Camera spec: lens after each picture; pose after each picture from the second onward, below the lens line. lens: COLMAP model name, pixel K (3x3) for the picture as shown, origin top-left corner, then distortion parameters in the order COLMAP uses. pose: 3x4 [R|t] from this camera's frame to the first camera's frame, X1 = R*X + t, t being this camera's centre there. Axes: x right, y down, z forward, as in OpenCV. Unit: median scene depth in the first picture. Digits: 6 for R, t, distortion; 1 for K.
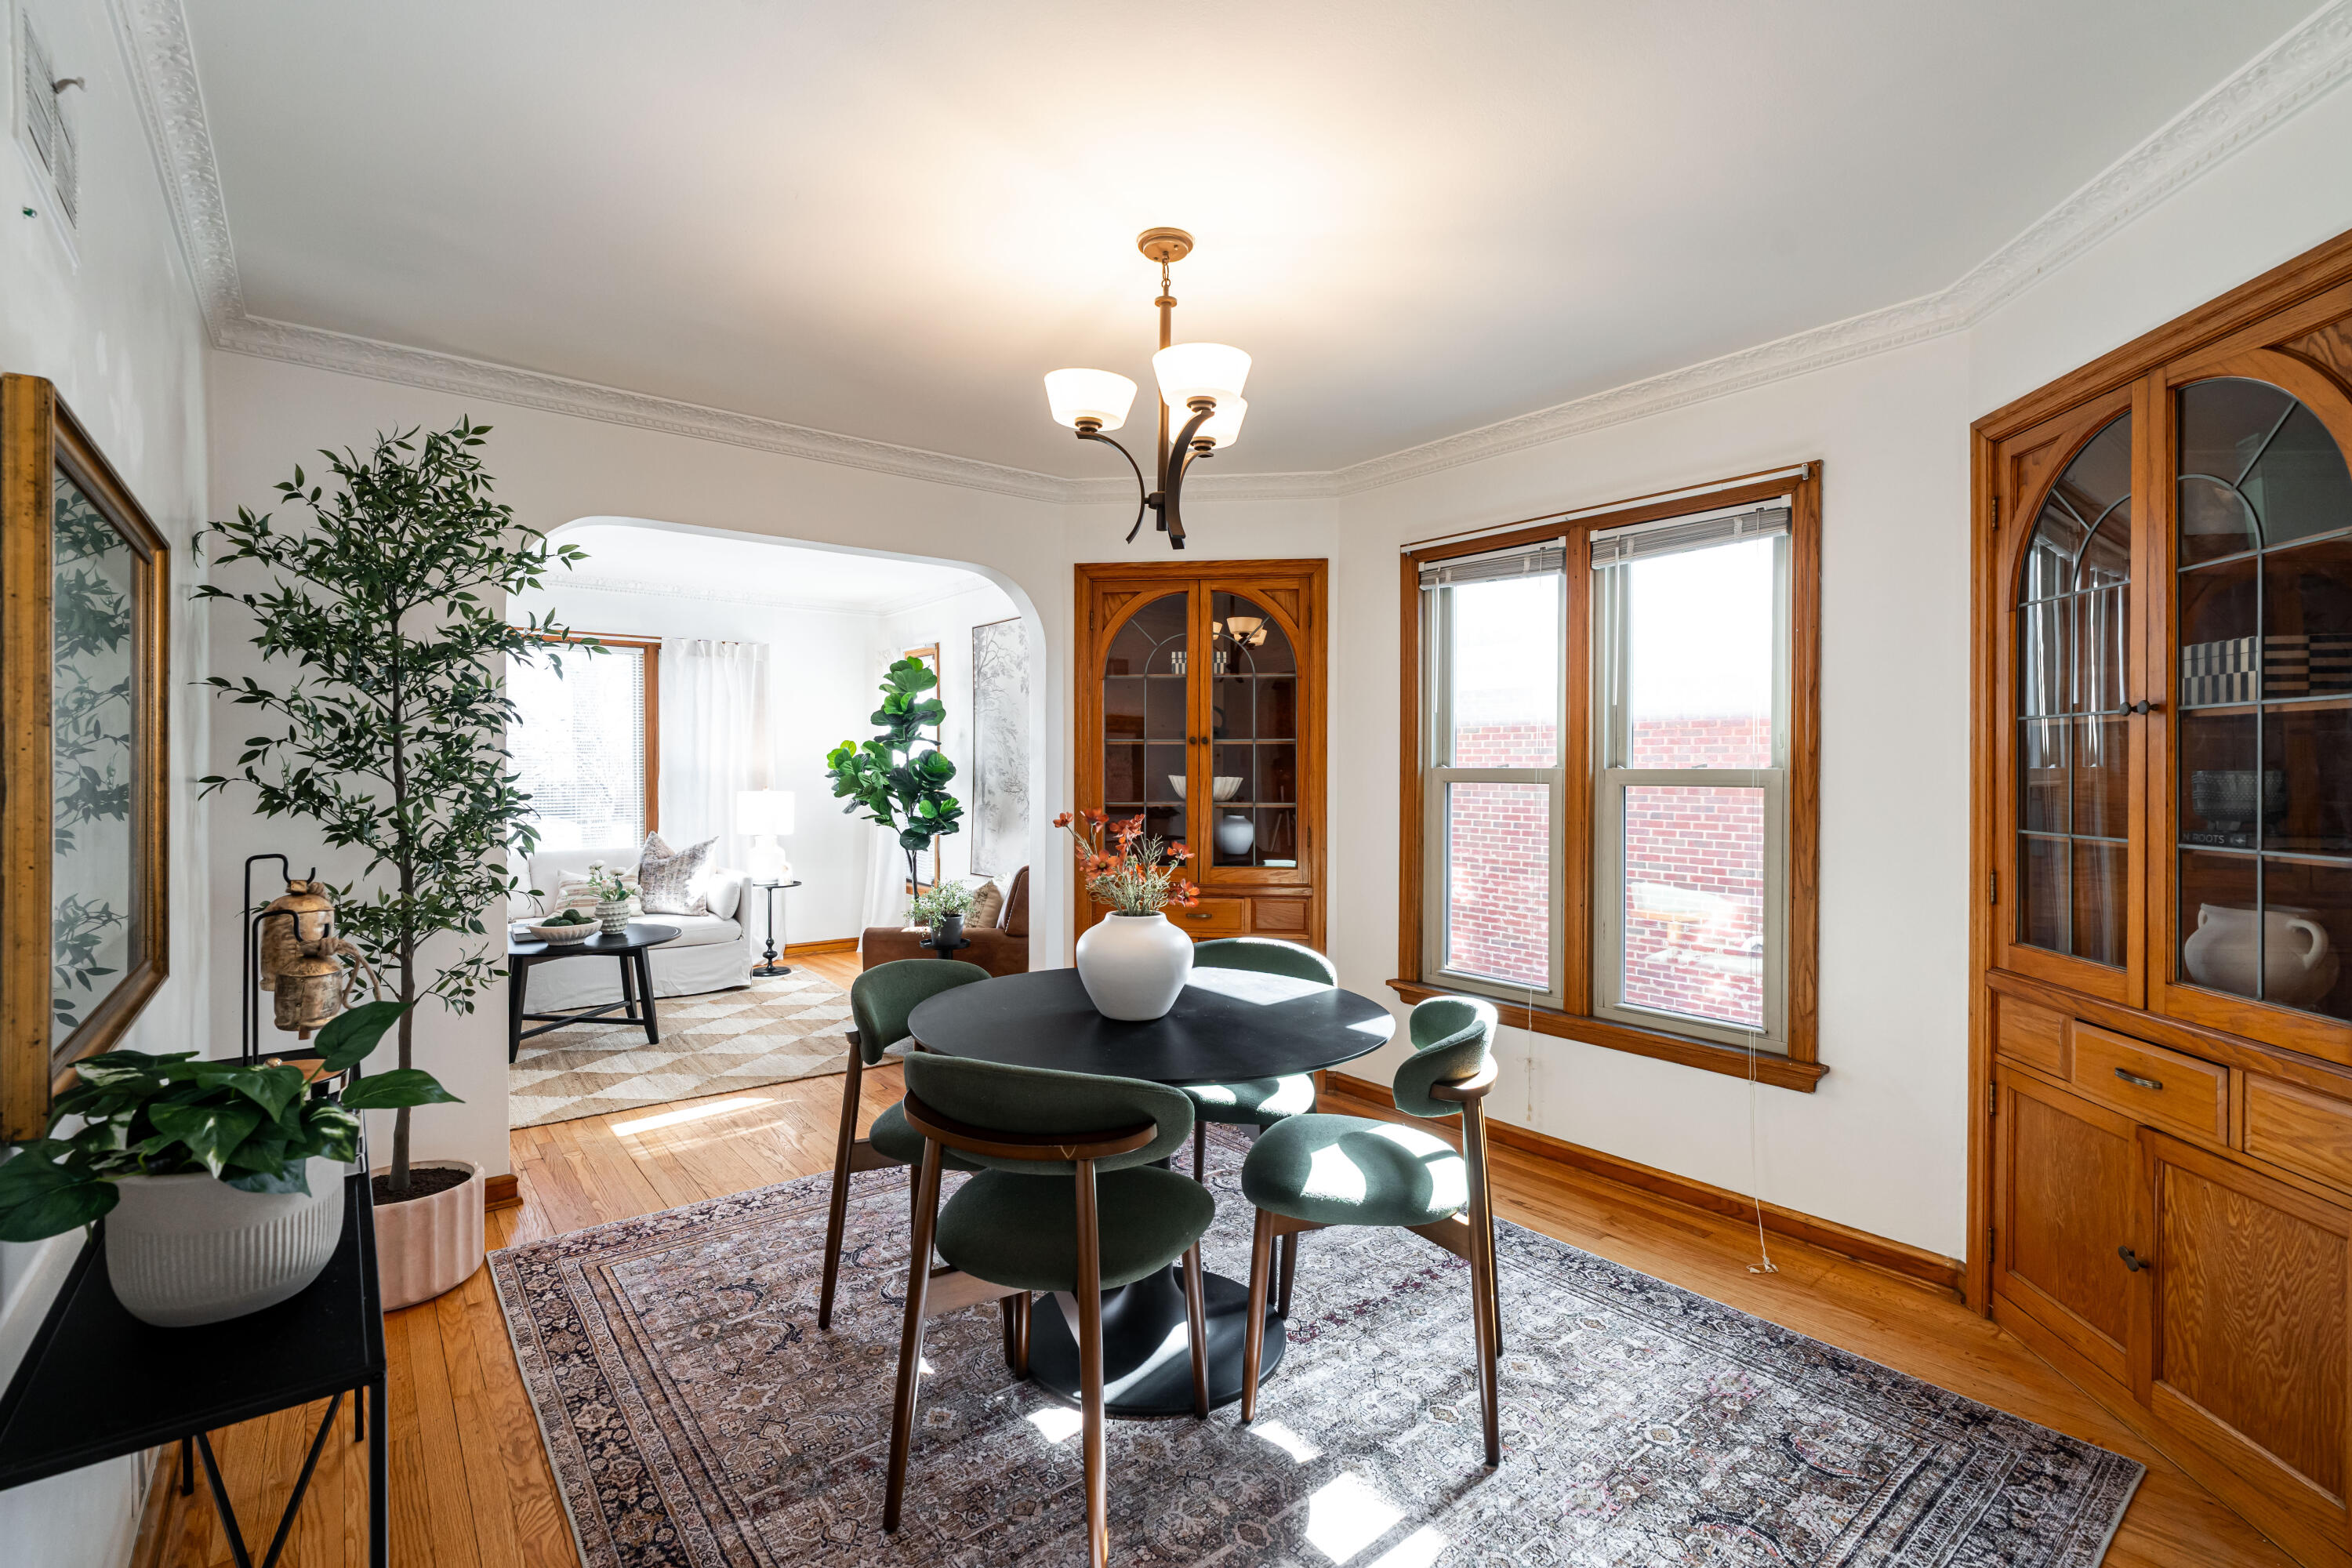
lens RADIAL K [[1079.2, 0, 1182.3], [0, 1079.2, 777.8], [0, 0, 1]] dist [-0.012224, 0.004356]
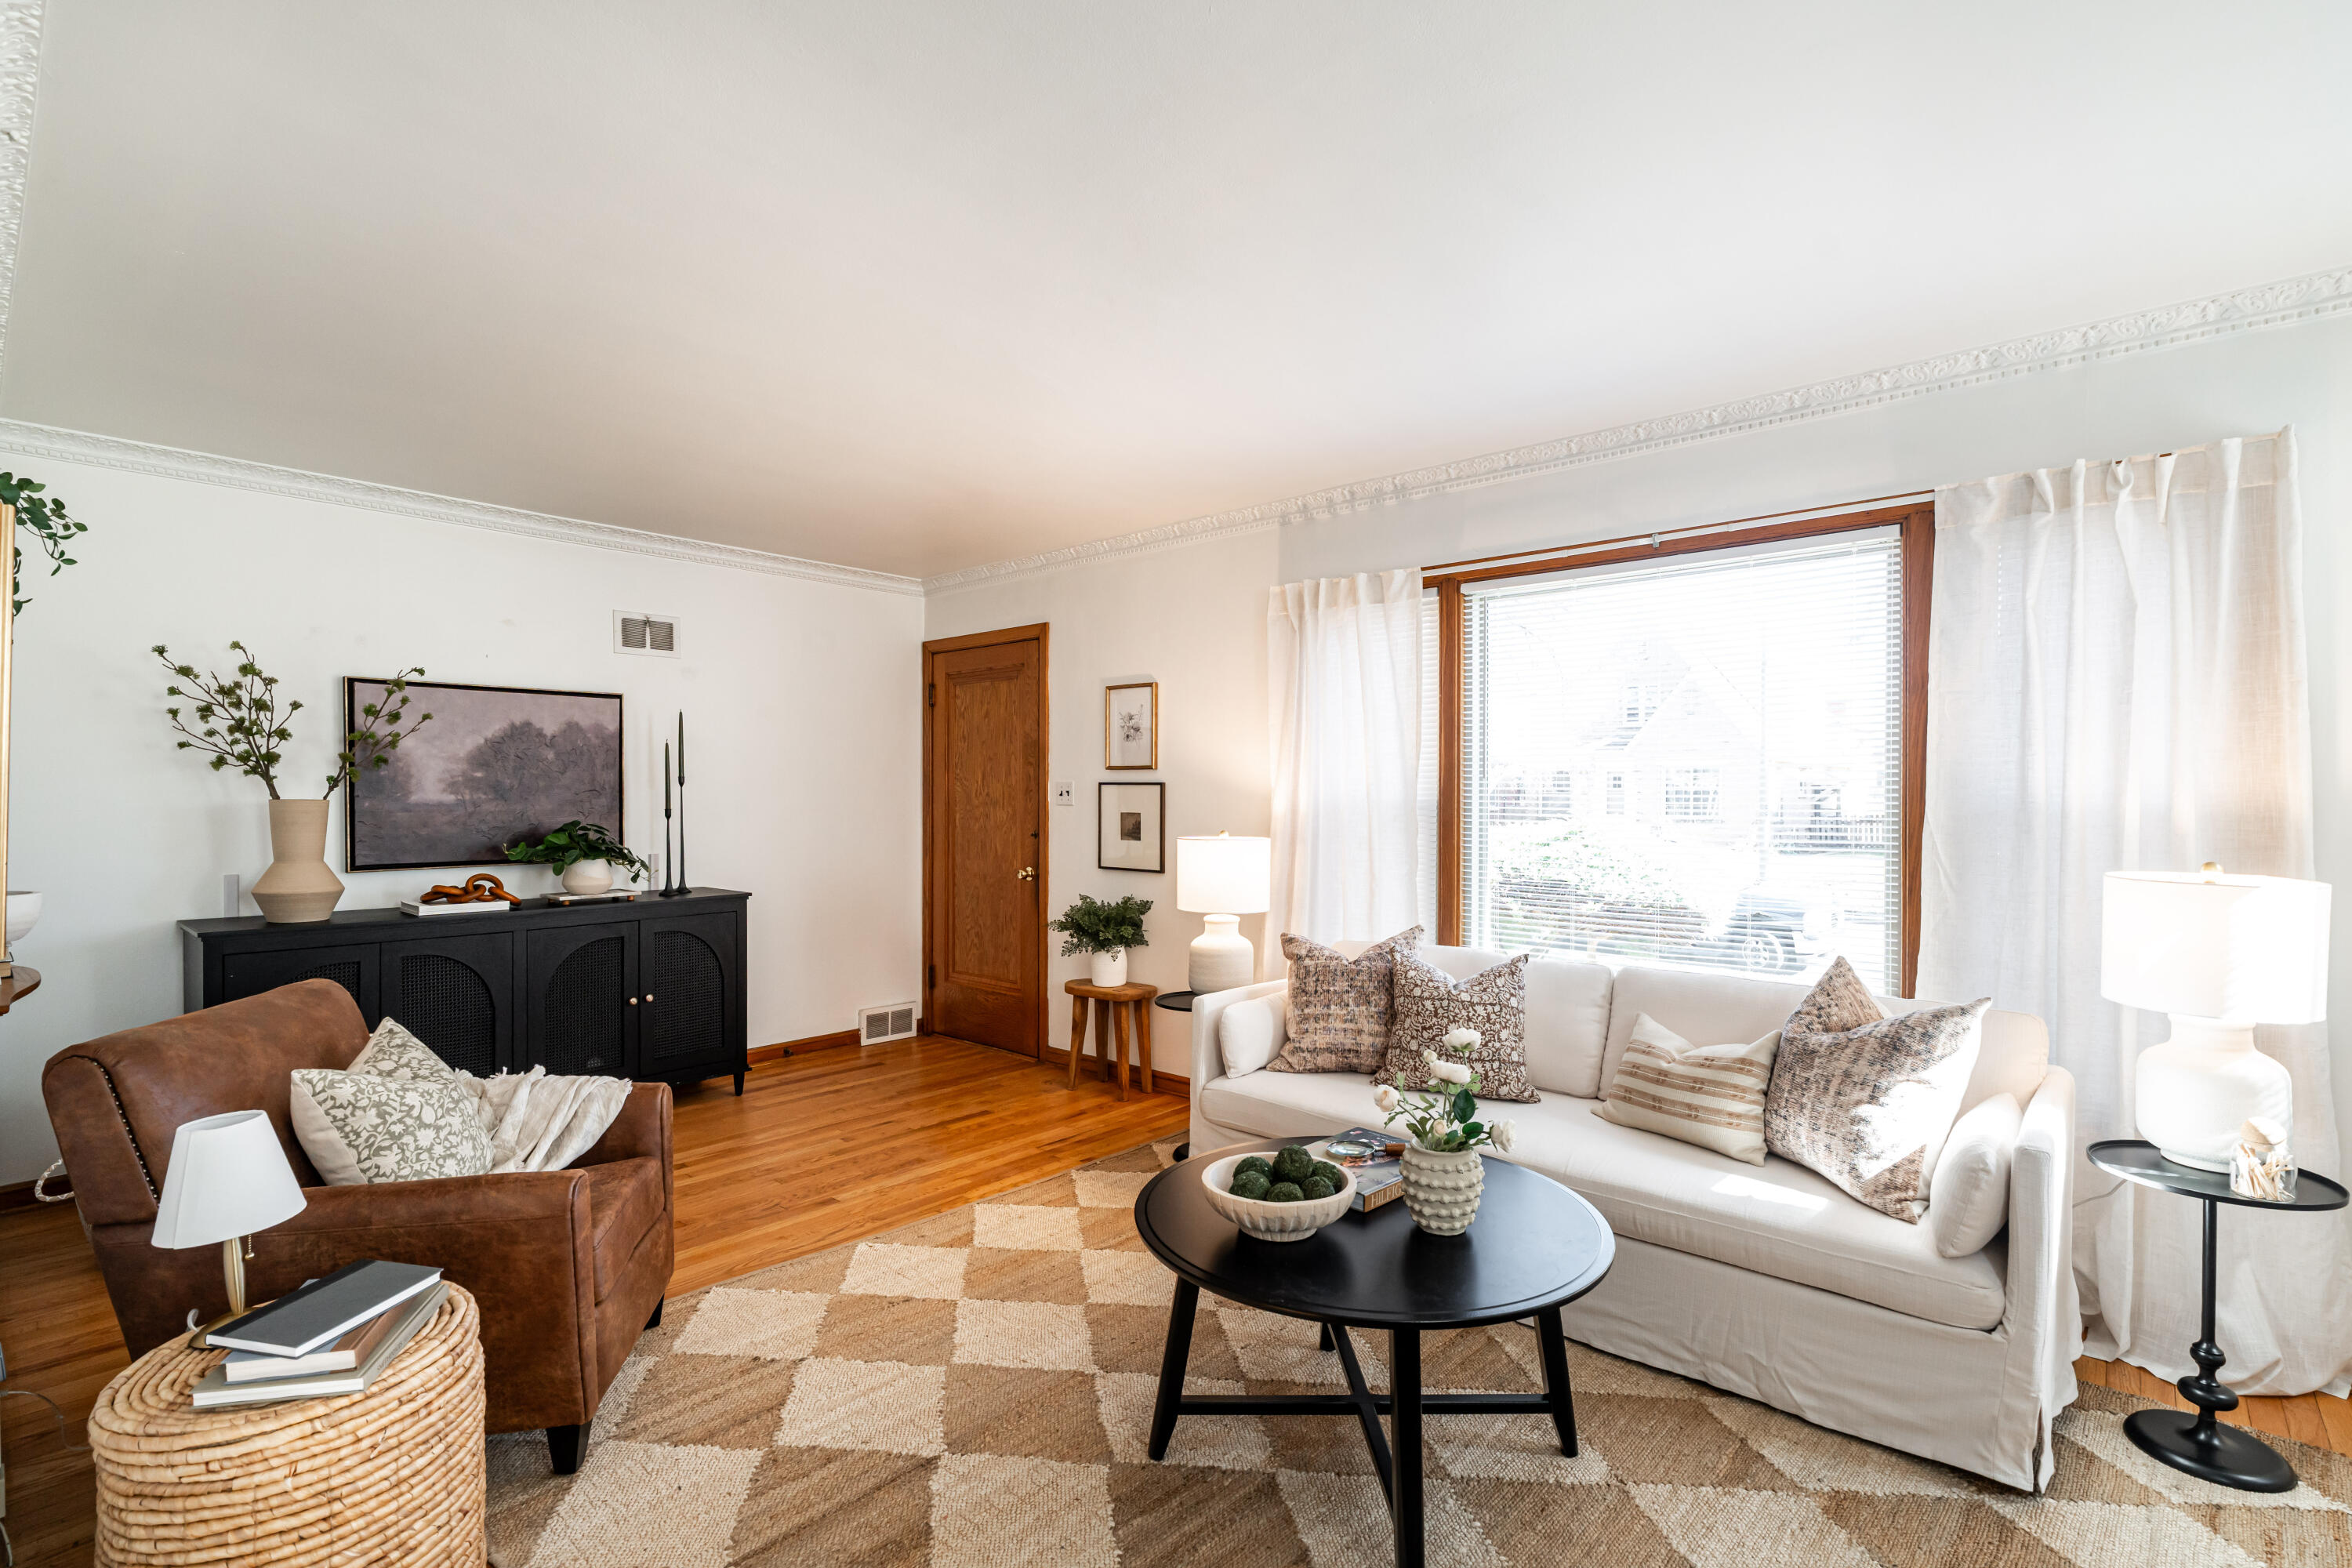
lens RADIAL K [[1079.2, 0, 1182.3], [0, 1079.2, 795.4], [0, 0, 1]] dist [-0.012224, 0.004356]
pose [[0.179456, -0.001286, -0.983765, -0.245709], [-0.009436, 0.999951, -0.003028, -0.013932], [0.983721, 0.009826, 0.179435, 1.239528]]
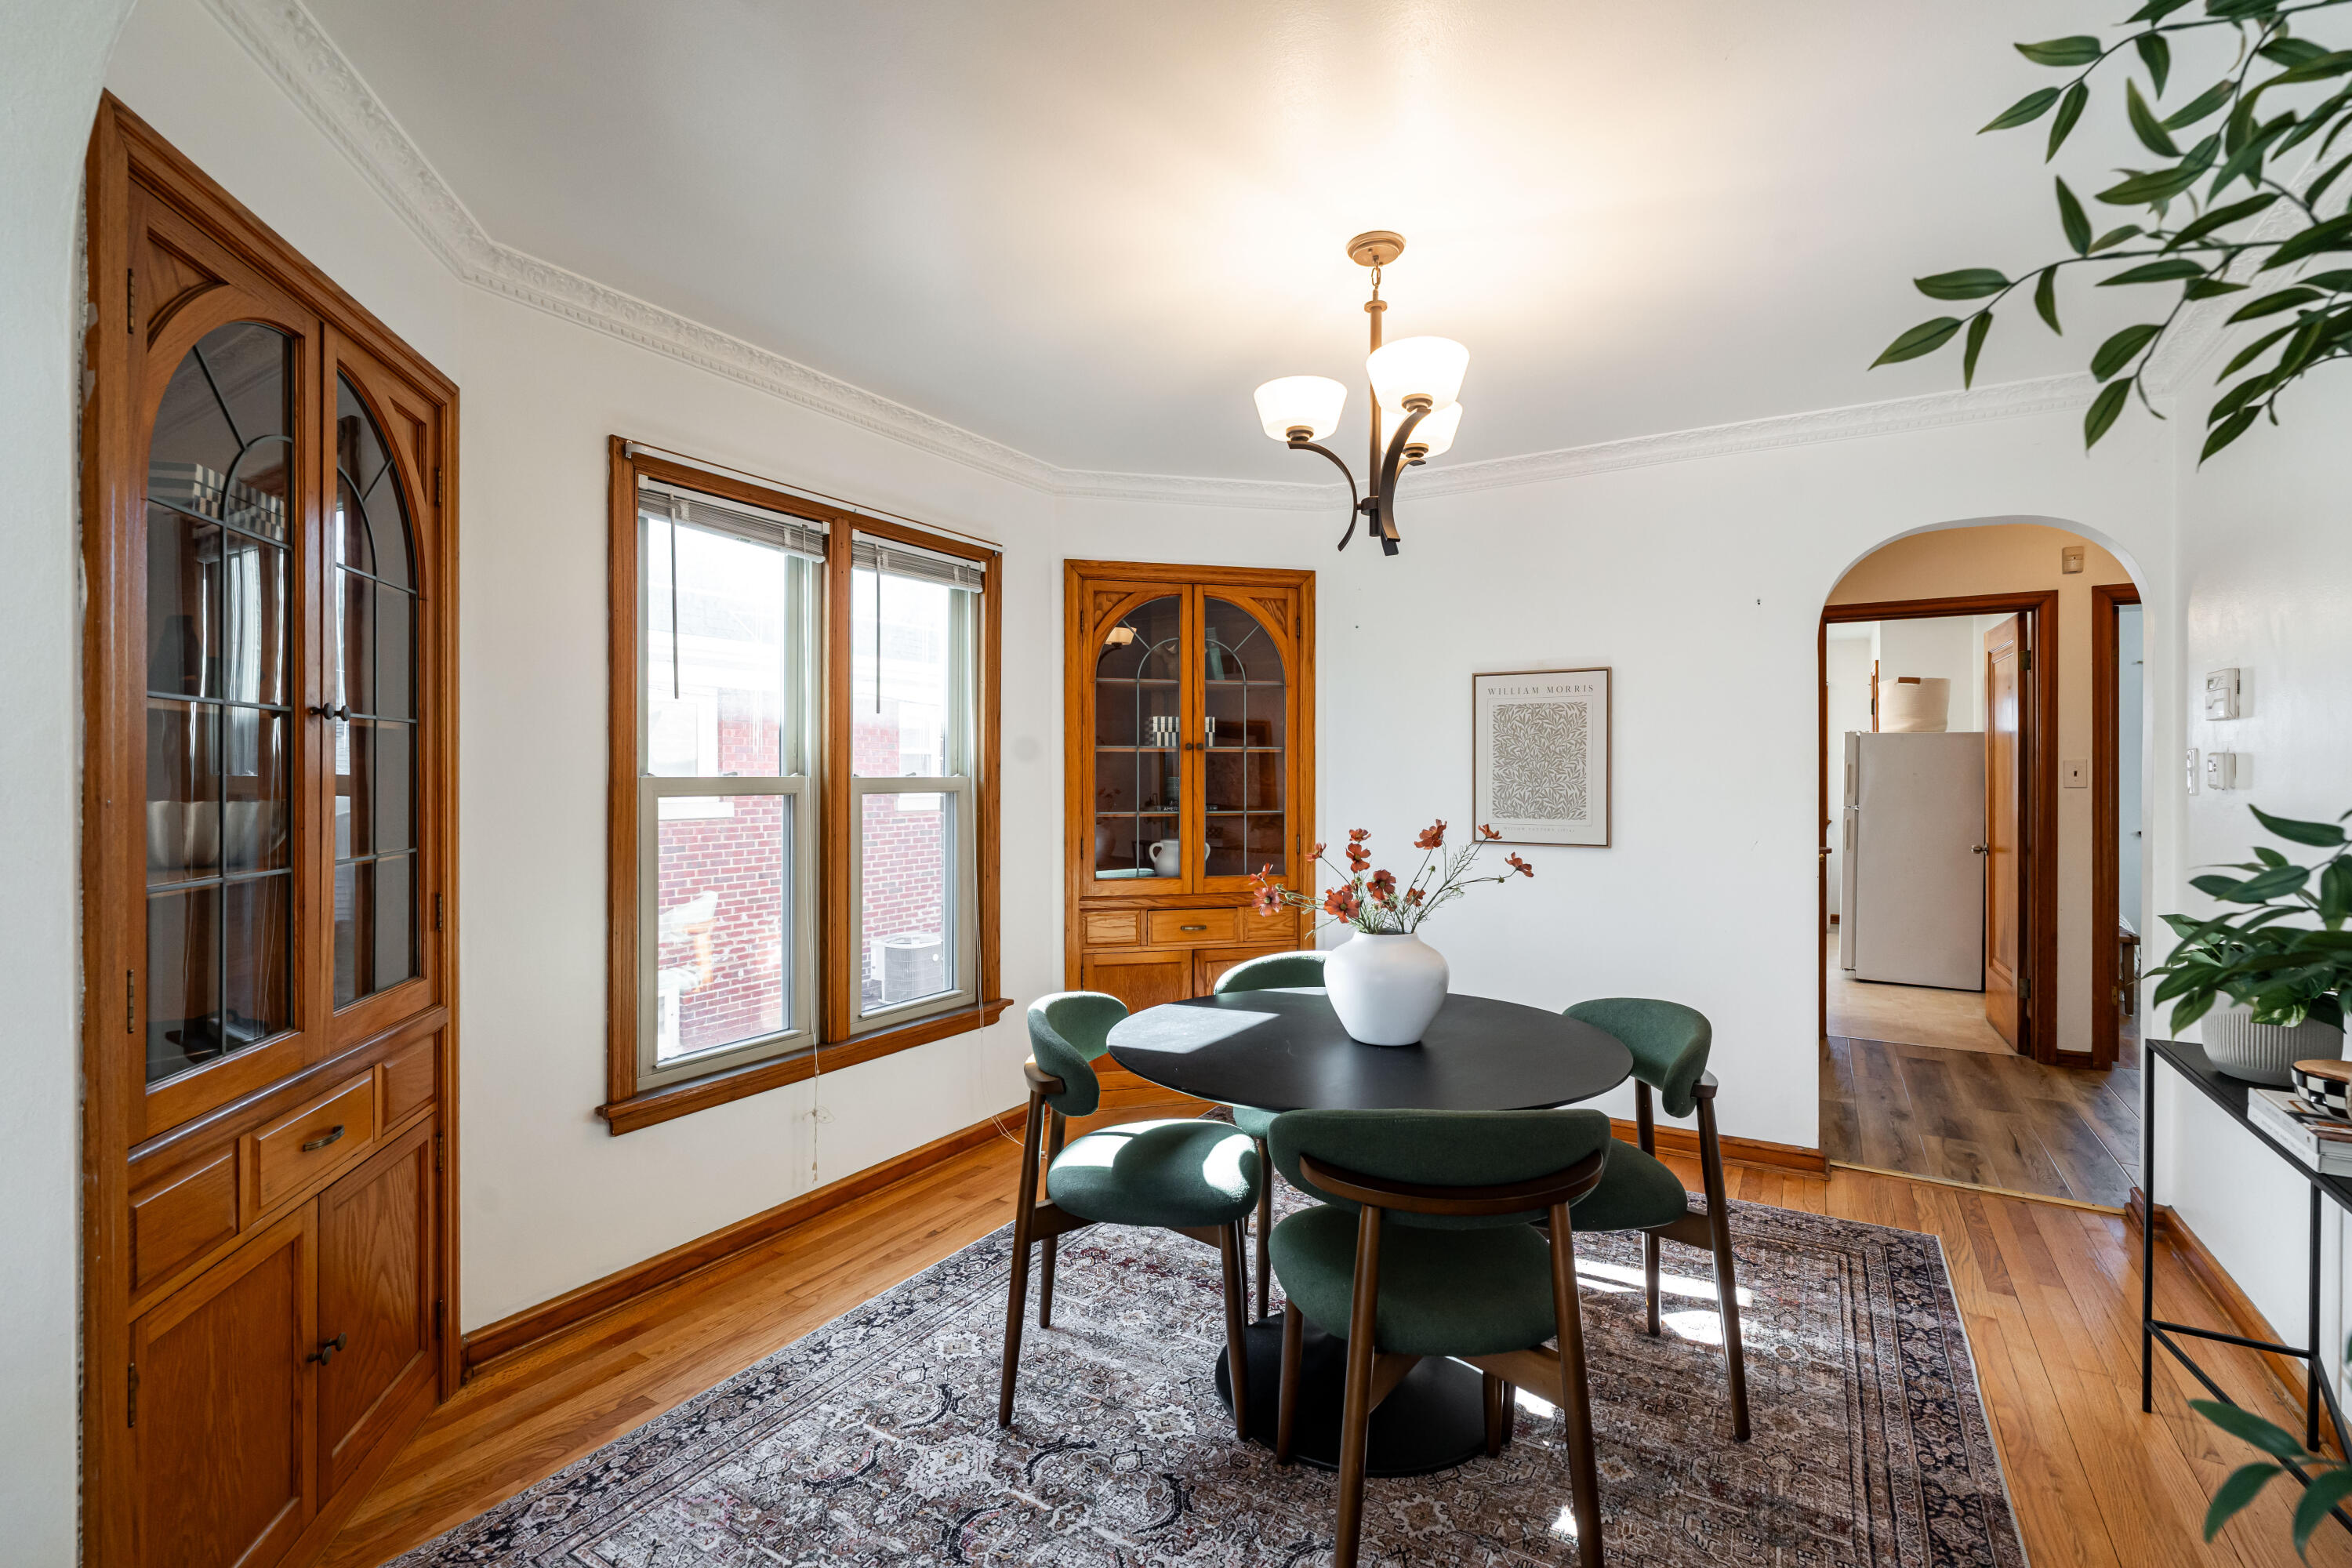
lens RADIAL K [[1079.2, 0, 1164.8], [0, 1079.2, 775.5], [0, 0, 1]] dist [-0.012224, 0.004356]
pose [[-0.346678, -0.003015, 0.937979, -0.594997], [0.005517, 0.999971, 0.005253, -0.012738], [-0.937968, 0.006997, -0.346651, 1.036508]]
